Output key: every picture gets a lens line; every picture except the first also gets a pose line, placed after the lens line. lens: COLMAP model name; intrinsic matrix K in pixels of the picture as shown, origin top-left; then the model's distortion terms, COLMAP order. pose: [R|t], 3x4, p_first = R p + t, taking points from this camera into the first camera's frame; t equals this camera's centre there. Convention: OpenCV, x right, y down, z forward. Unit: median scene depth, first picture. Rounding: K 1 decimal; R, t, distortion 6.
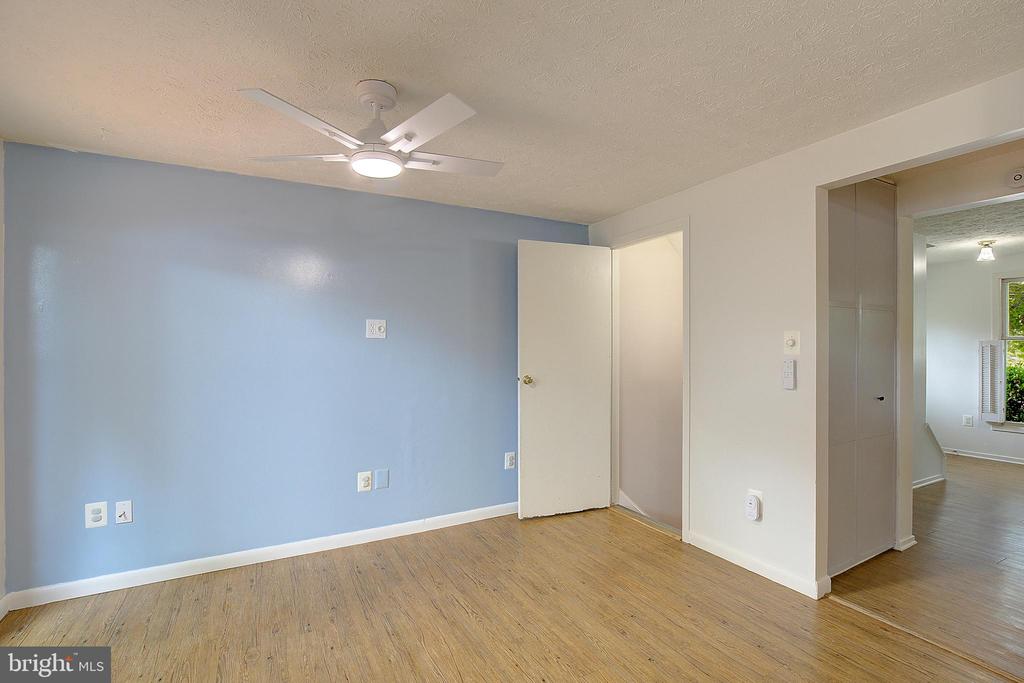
lens RADIAL K [[475.0, 0, 518.6], [0, 475.0, 340.6], [0, 0, 1]] dist [-0.021082, 0.003894]
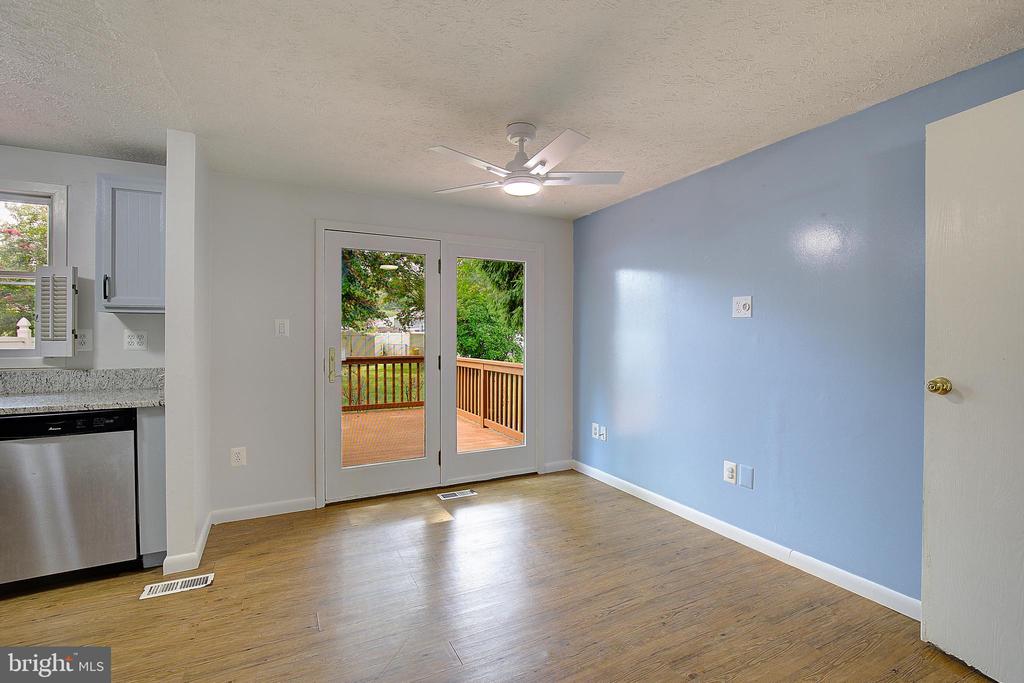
lens RADIAL K [[475.0, 0, 539.1], [0, 475.0, 330.1], [0, 0, 1]] dist [-0.021082, 0.003894]
pose [[0.002274, -0.009245, -0.999955, 0.606984], [0.007700, 0.999928, -0.009227, 0.025156], [0.999968, -0.007679, 0.002345, 0.629569]]
